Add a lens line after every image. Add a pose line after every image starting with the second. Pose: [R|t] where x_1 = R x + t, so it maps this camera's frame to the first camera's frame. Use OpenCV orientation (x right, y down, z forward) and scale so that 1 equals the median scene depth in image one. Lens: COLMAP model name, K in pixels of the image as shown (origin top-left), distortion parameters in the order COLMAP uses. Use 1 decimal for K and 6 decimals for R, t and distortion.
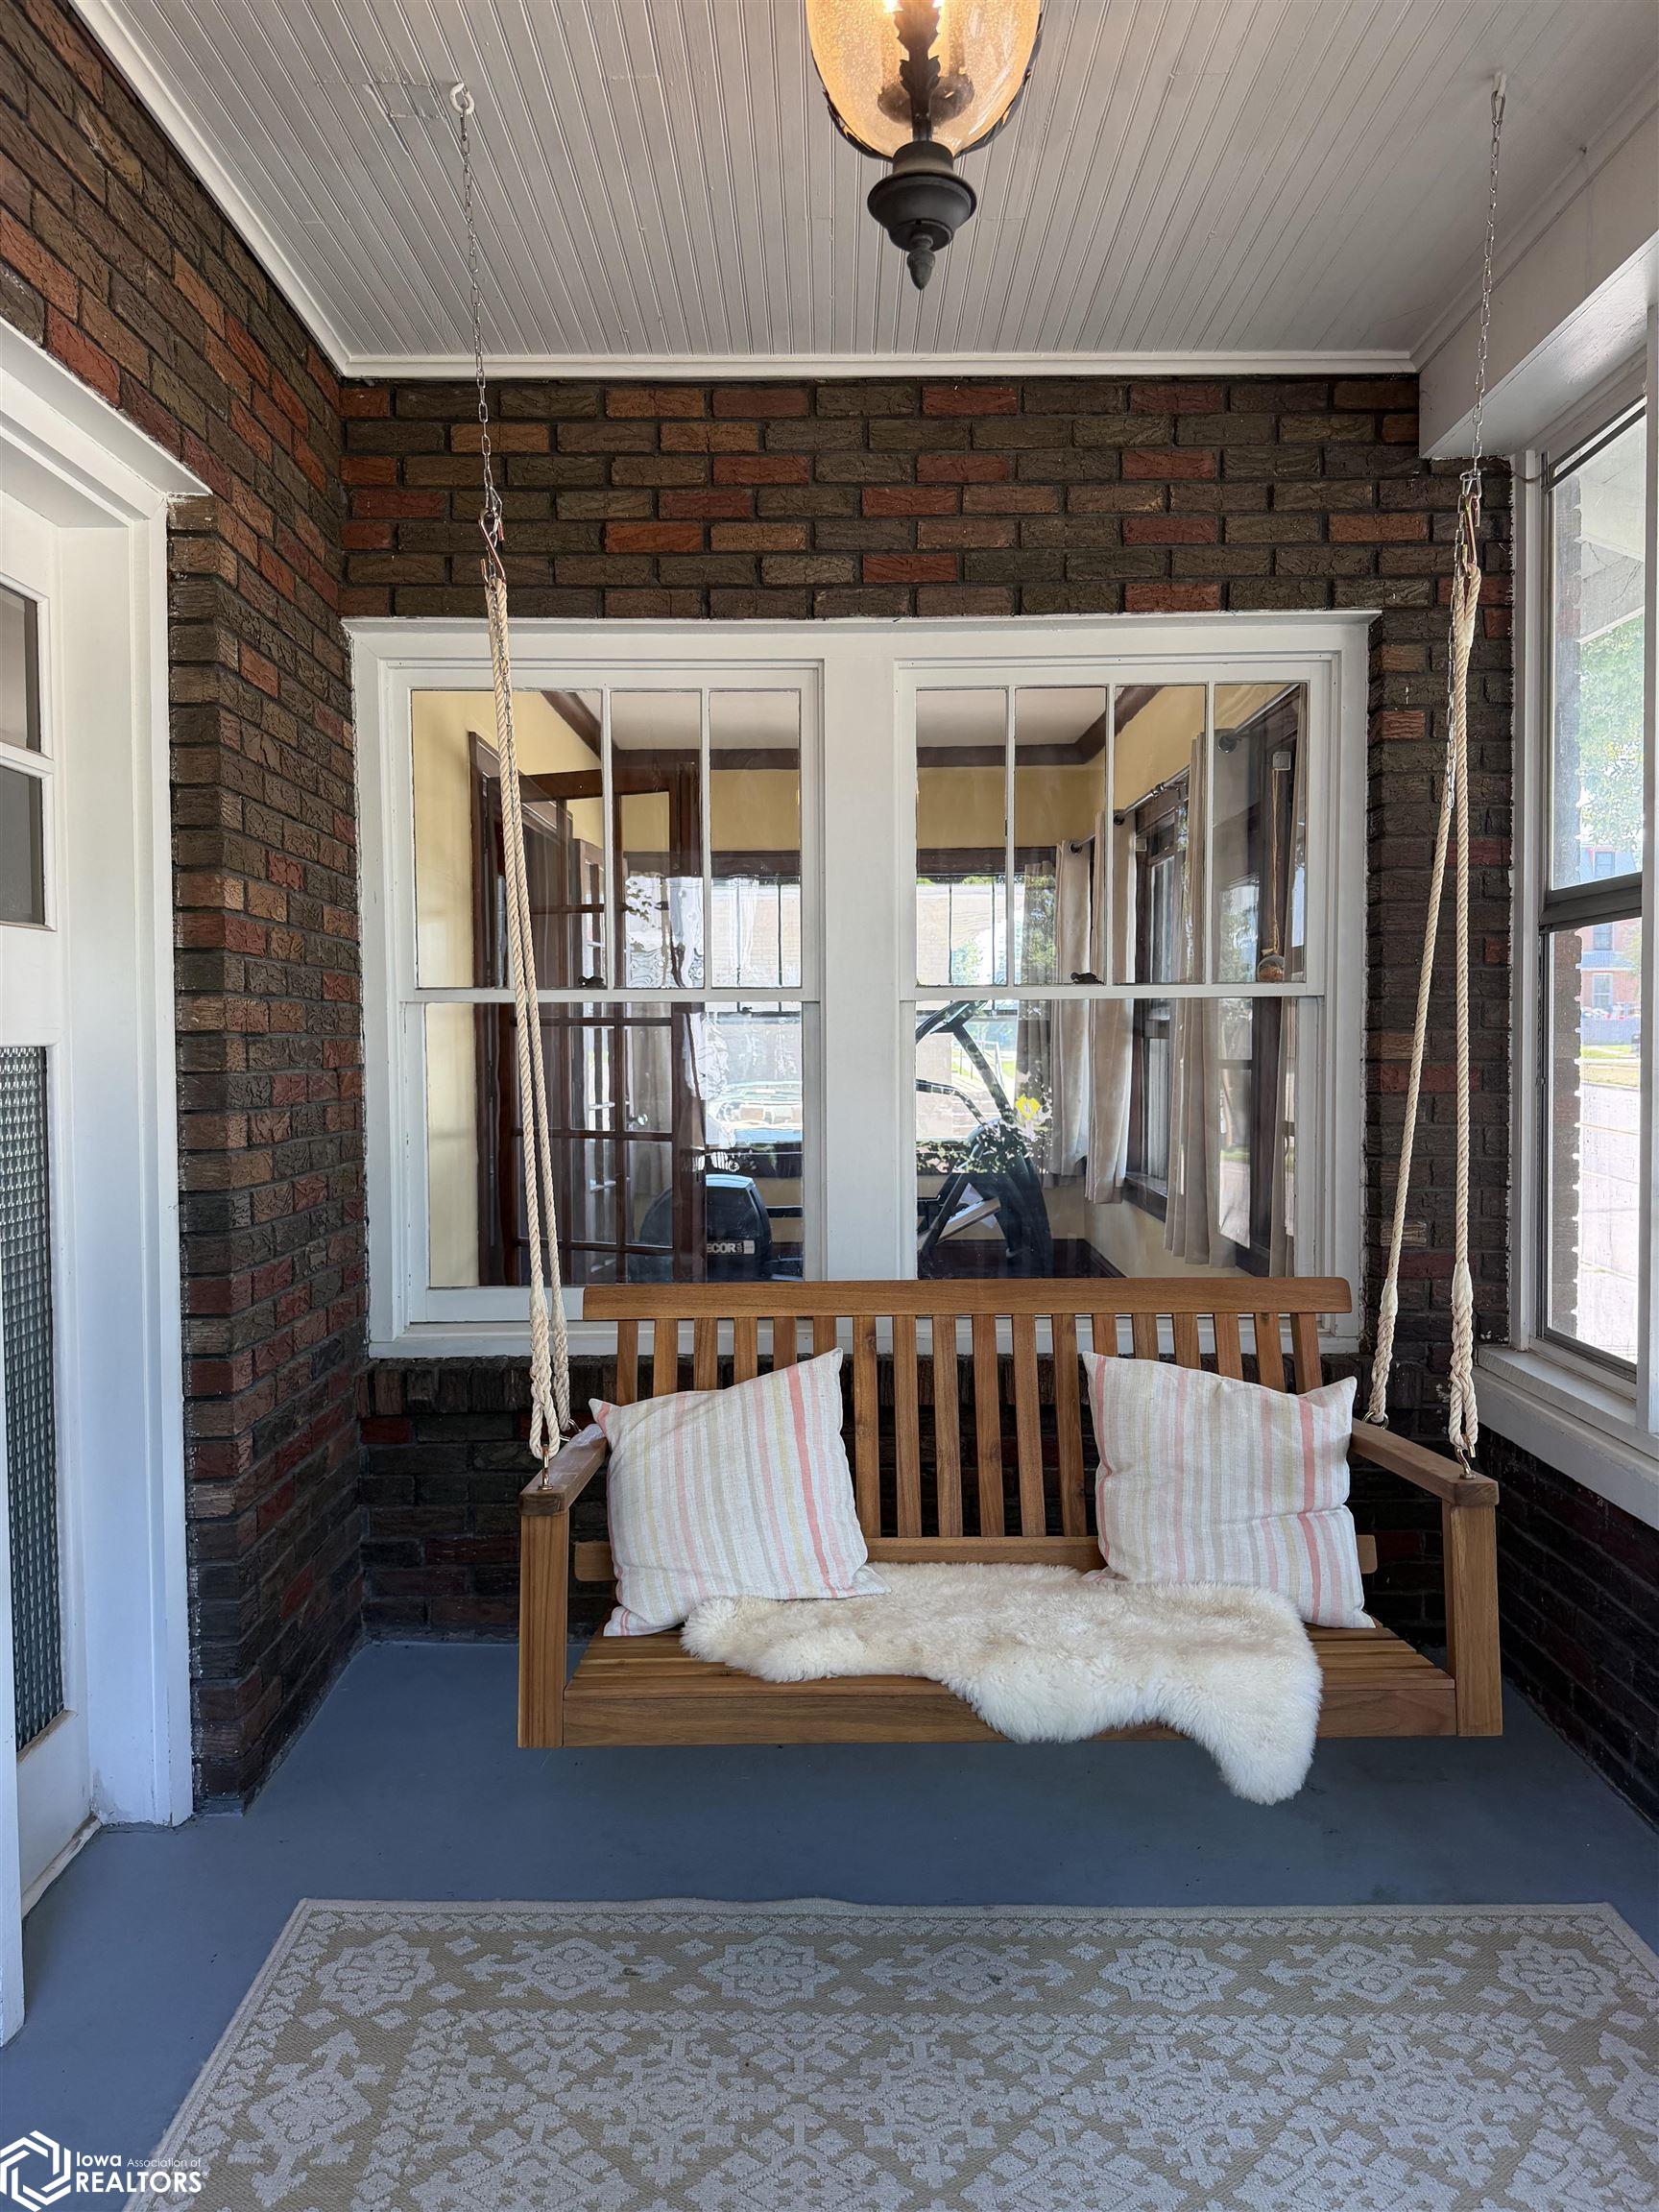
lens RADIAL K [[1543.2, 0, 826.8], [0, 1543.2, 1114.2], [0, 0, 1]] dist [0.025004, -0.047718]
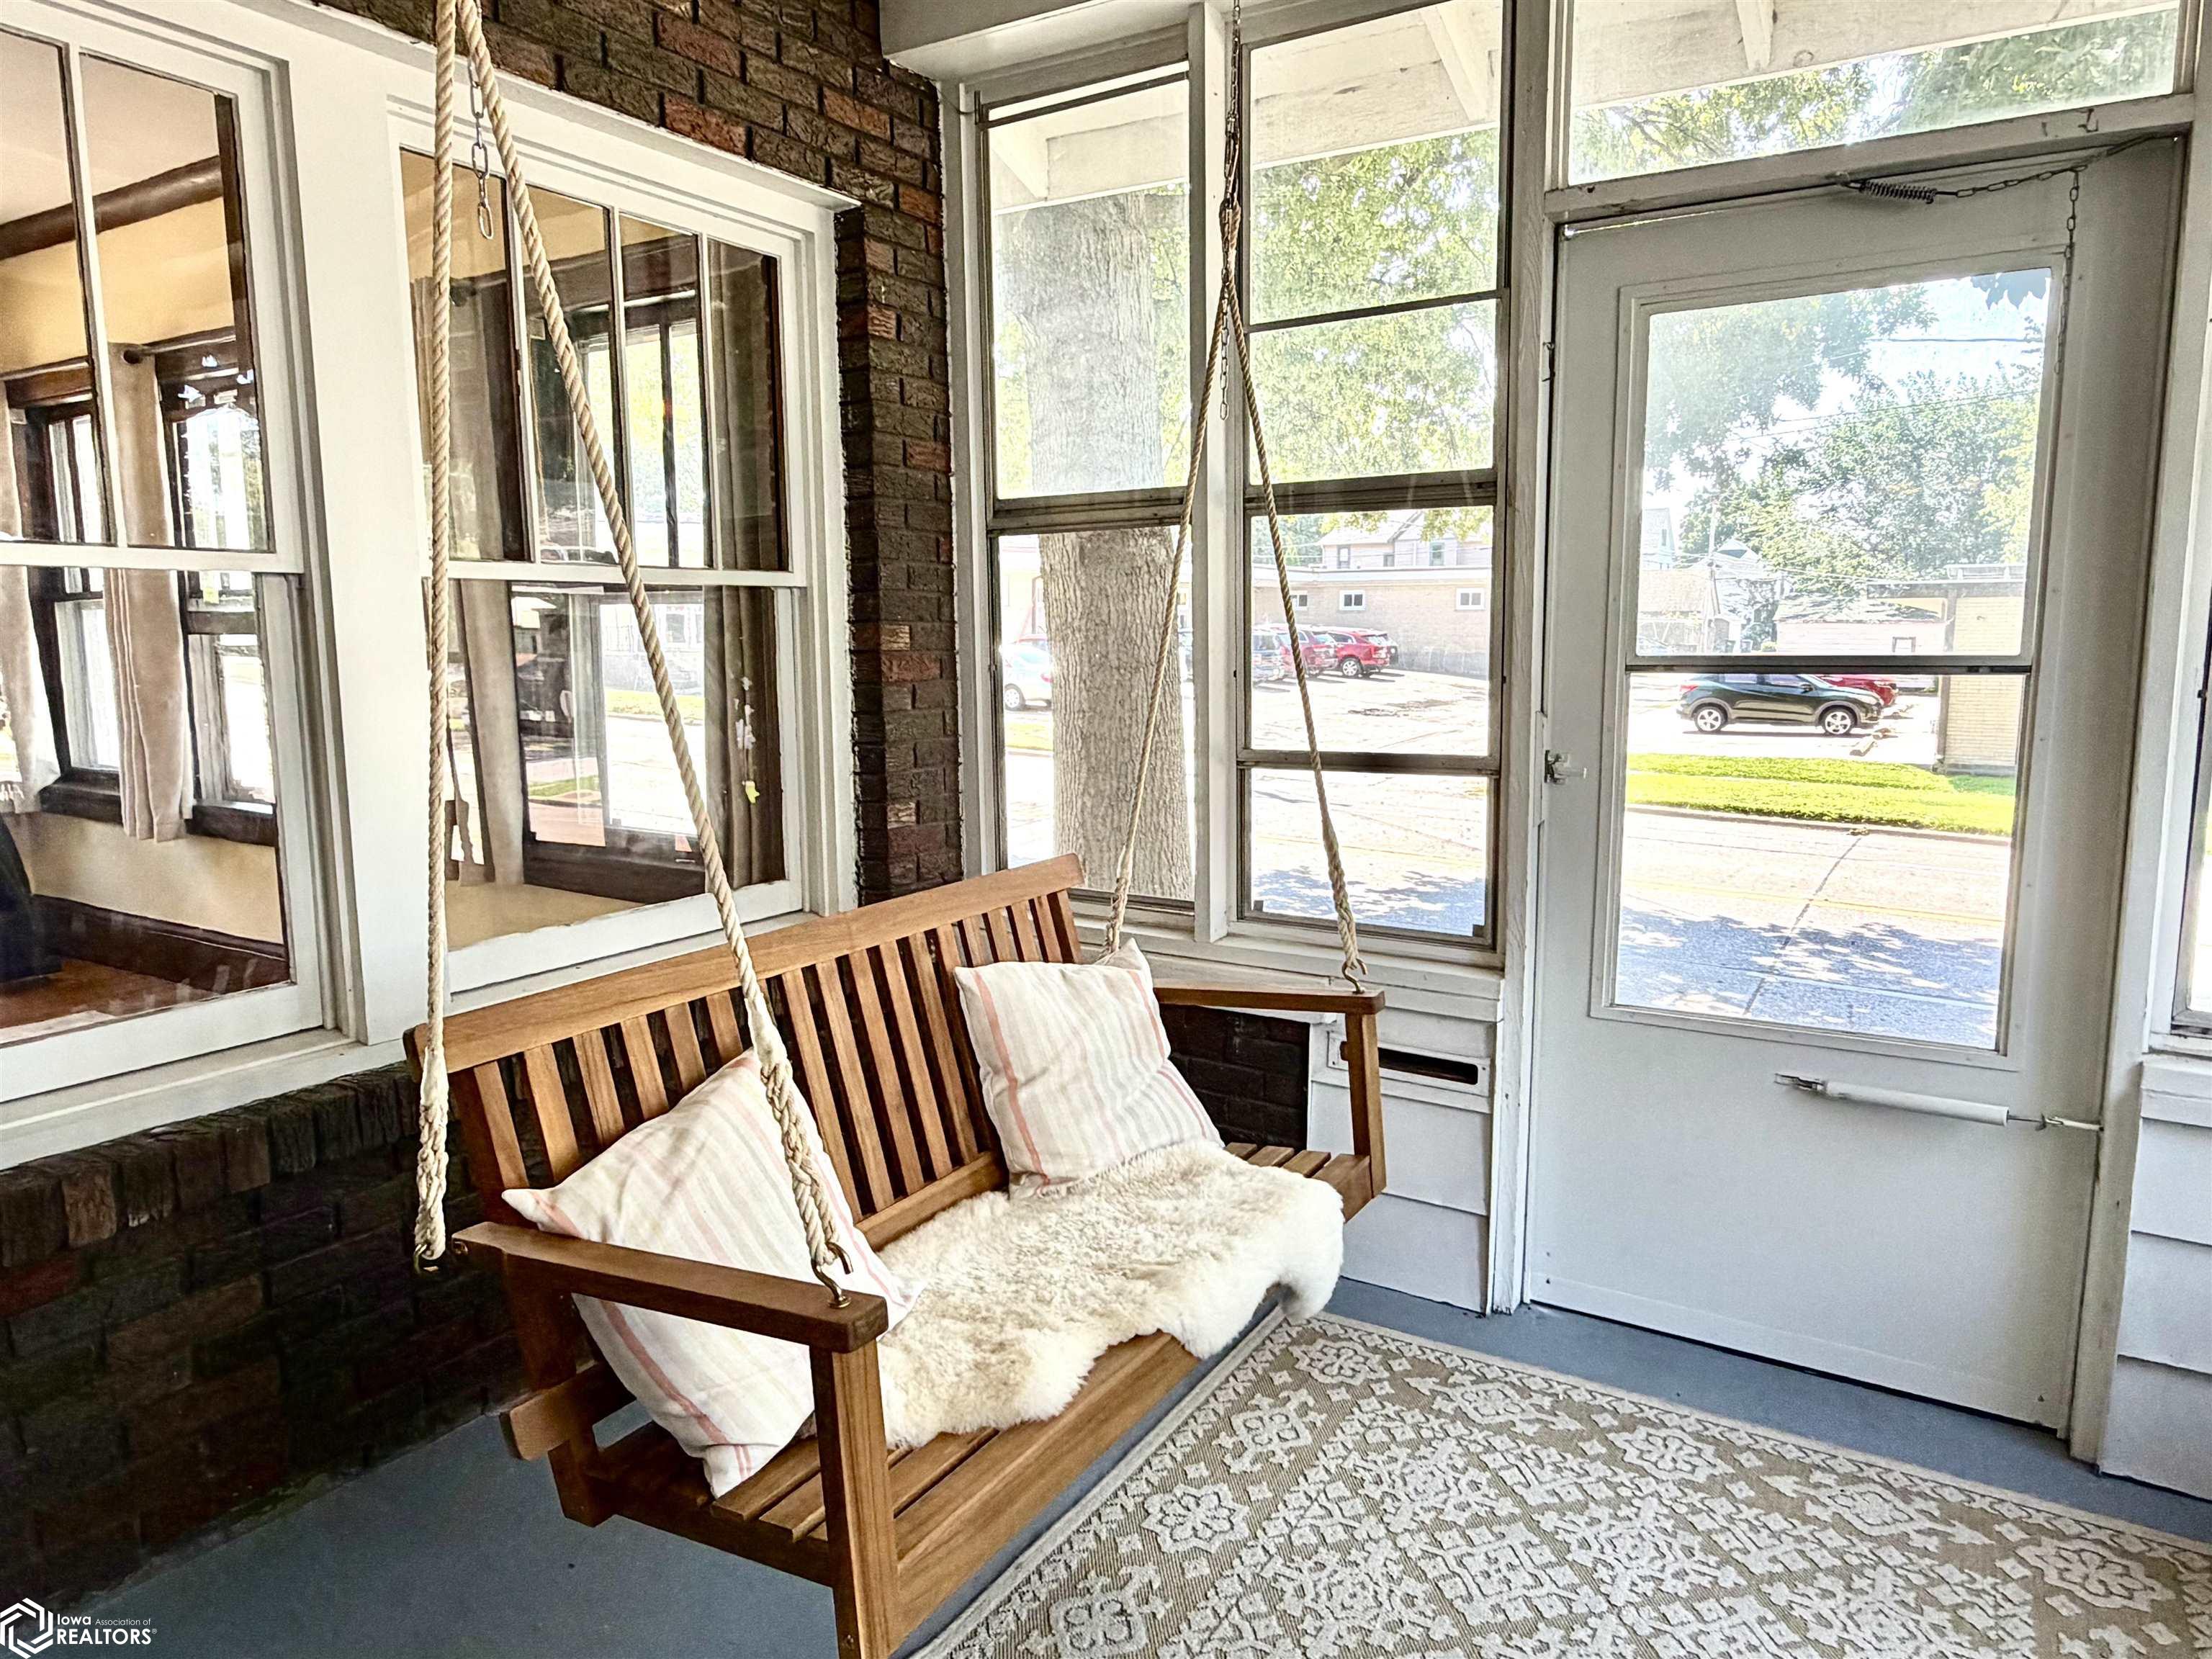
lens RADIAL K [[1431.1, 0, 1106.0], [0, 1431.1, 829.5], [0, 0, 1]] dist [0.000359, 0.001958]
pose [[0.520075, -0.117159, 0.846047, -0.488560], [0.046561, 0.992964, 0.108883, -0.017449], [-0.852851, -0.017235, 0.521871, 0.459367]]
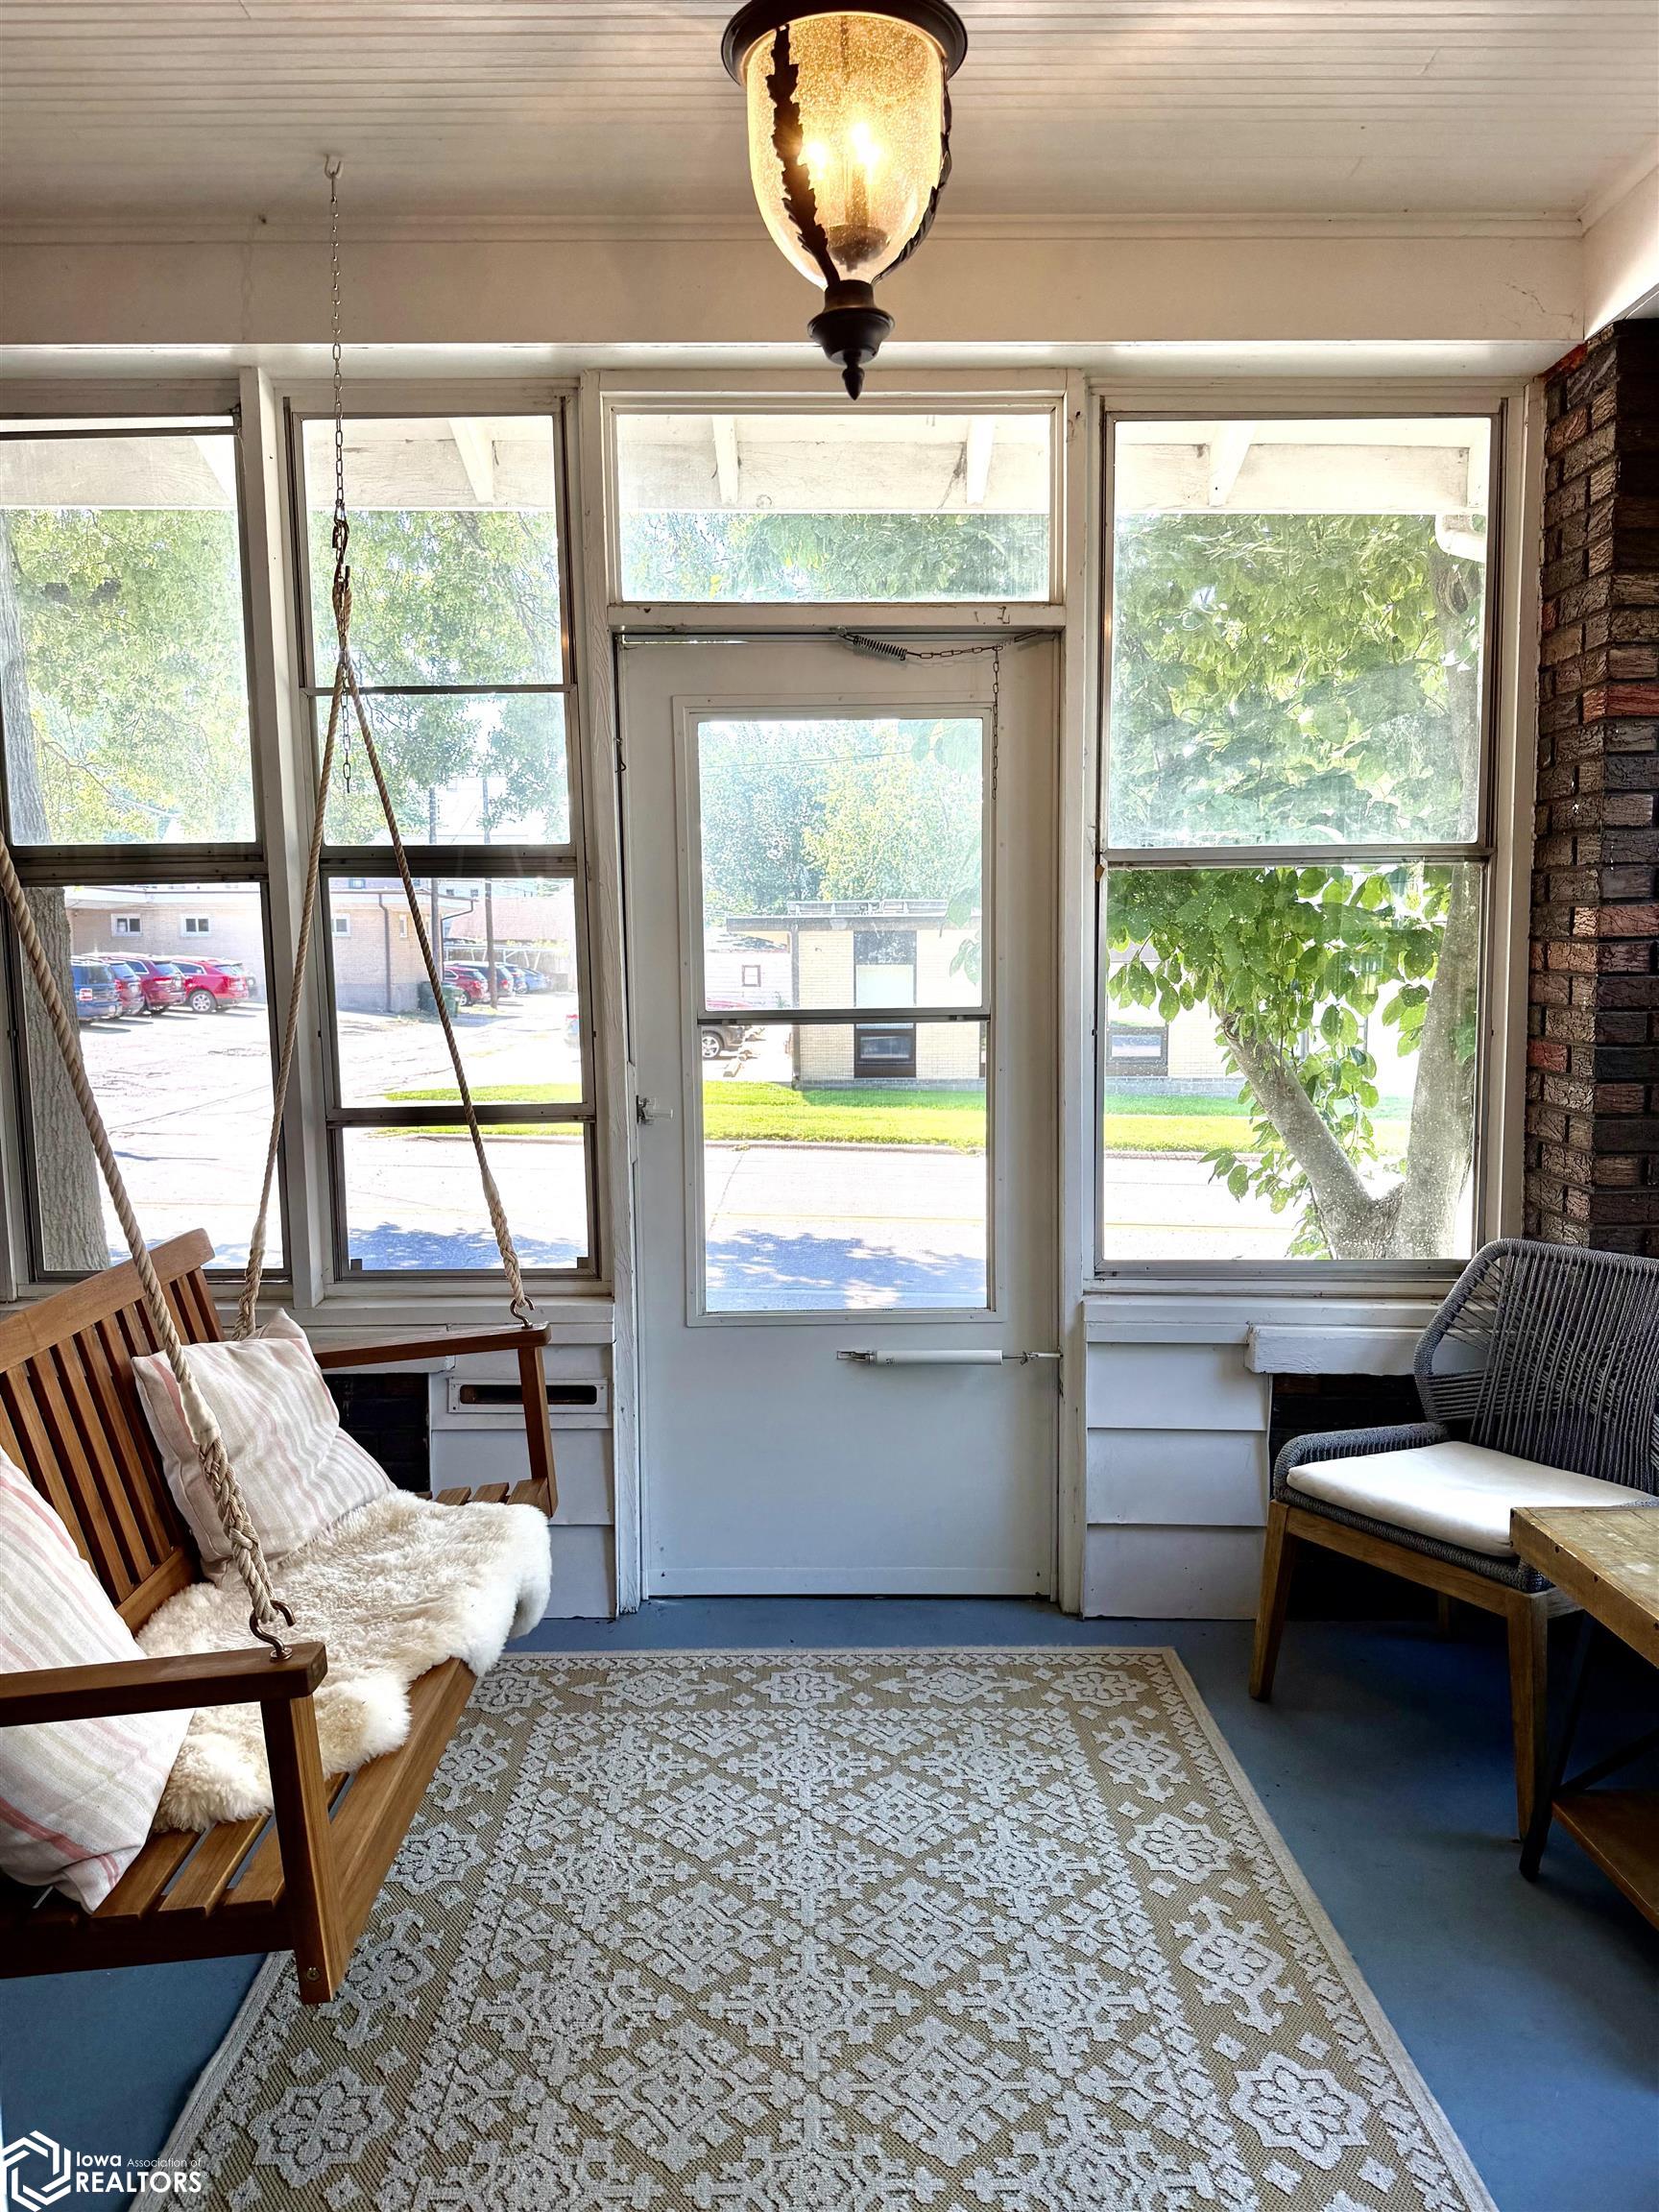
lens RADIAL K [[1540.0, 0, 819.7], [0, 1540.0, 1091.9], [0, 0, 1]] dist [0.082153, -0.151165]
pose [[-0.008378, -0.088234, 0.996065, -0.689113], [0.062591, 0.994100, 0.088587, -0.050147], [-0.998004, 0.063087, -0.002806, 0.581608]]
